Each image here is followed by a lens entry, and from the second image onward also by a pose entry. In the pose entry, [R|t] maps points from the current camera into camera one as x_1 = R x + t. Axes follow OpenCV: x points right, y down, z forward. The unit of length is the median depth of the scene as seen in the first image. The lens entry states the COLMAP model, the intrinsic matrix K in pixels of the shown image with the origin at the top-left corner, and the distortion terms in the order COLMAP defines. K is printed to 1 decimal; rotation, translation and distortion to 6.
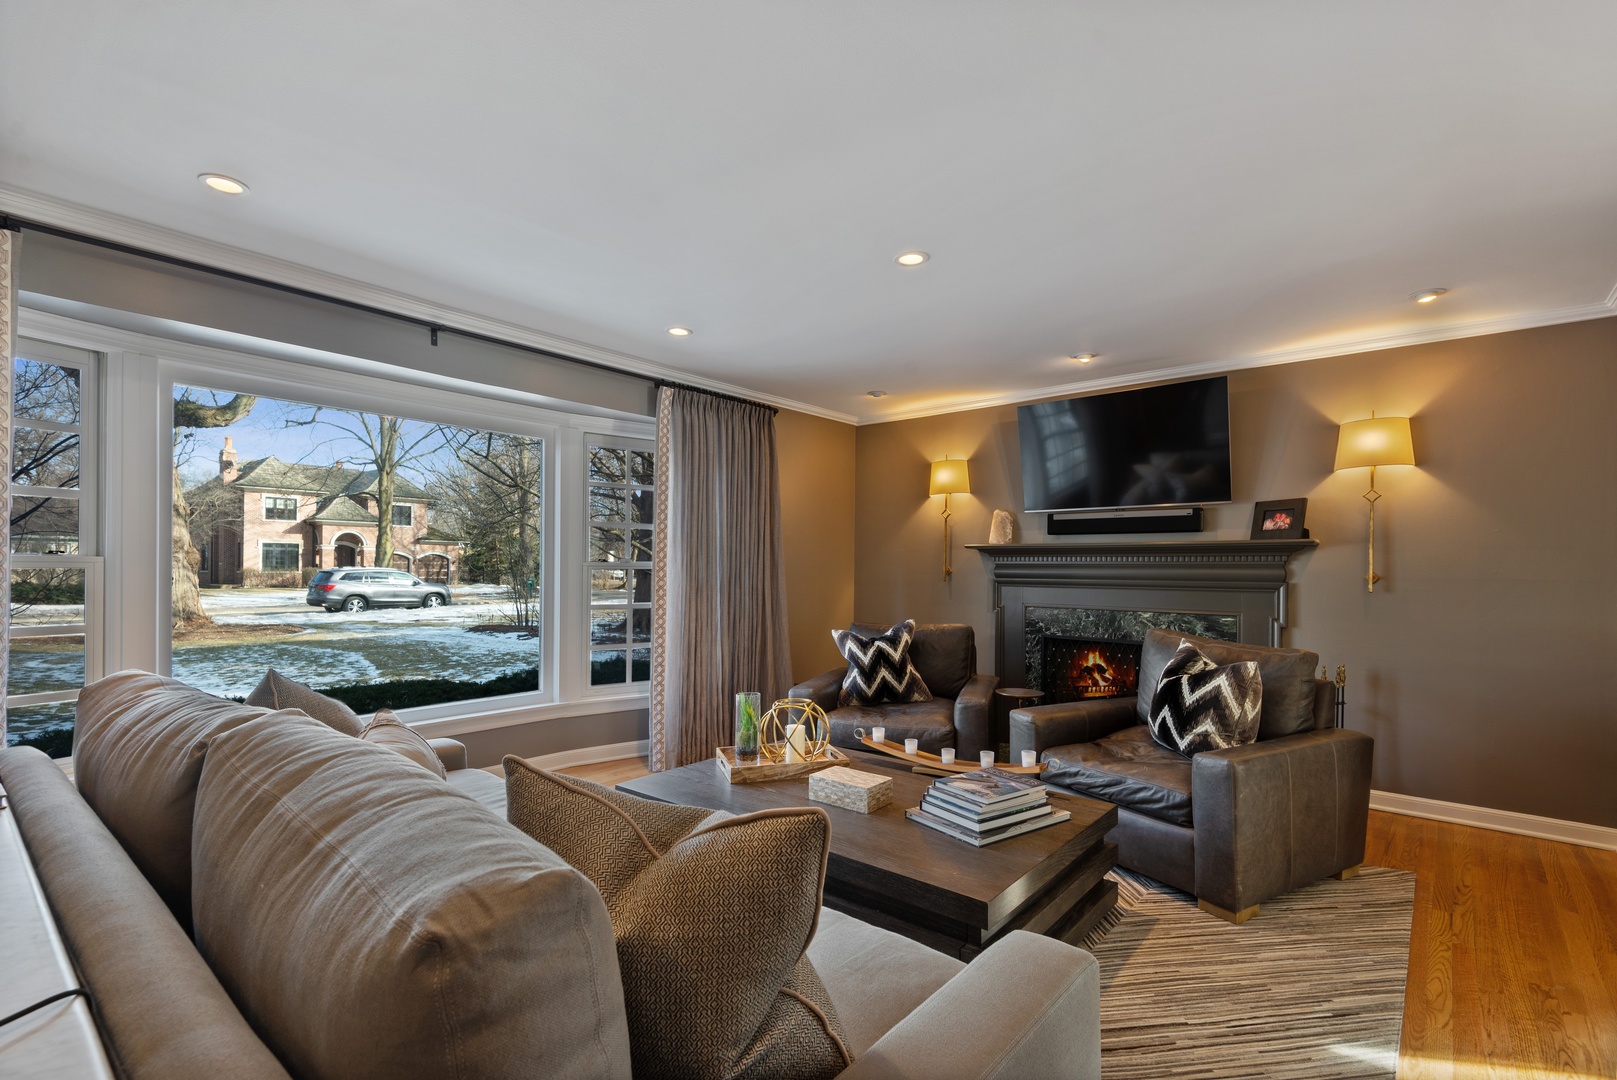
lens RADIAL K [[742.9, 0, 811.3], [0, 742.9, 571.7], [0, 0, 1]] dist [0.016183, -0.013668]
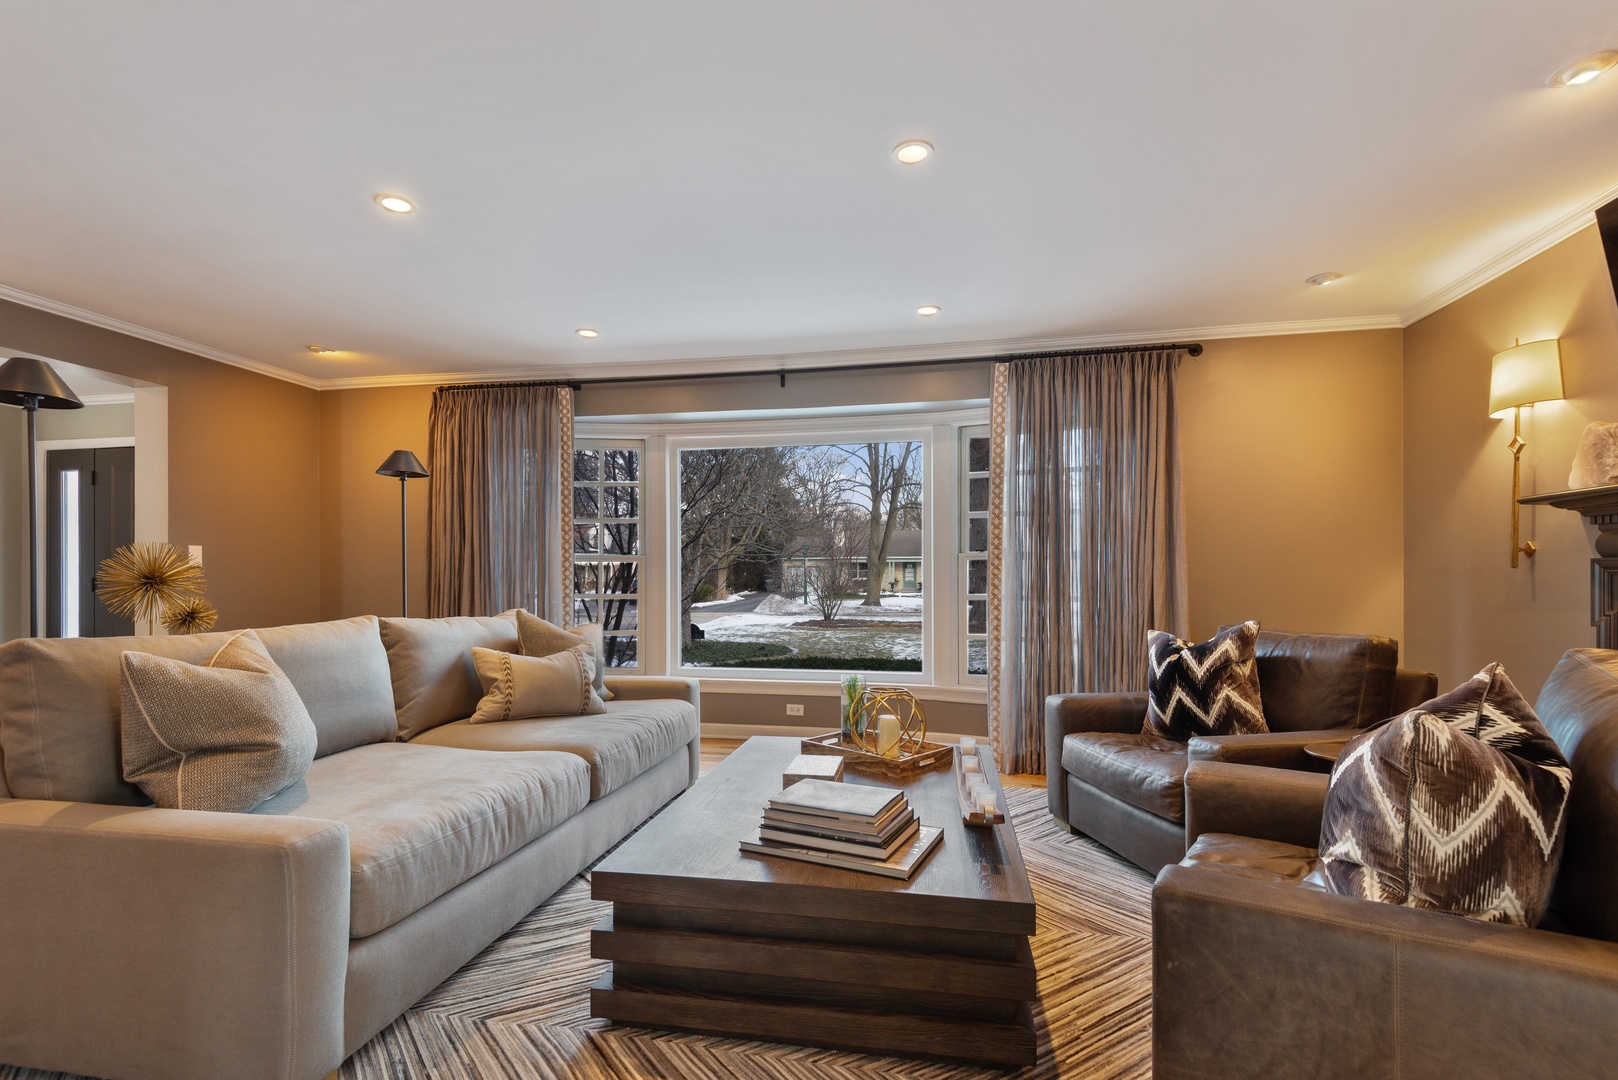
lens RADIAL K [[743.3, 0, 790.0], [0, 743.3, 577.9], [0, 0, 1]] dist [0.016183, -0.013668]
pose [[0.461128, -0.008937, -0.887289, 0.515631], [-0.002599, 0.999931, -0.011423, 0.034841], [0.887330, 0.007573, 0.461073, 0.331866]]
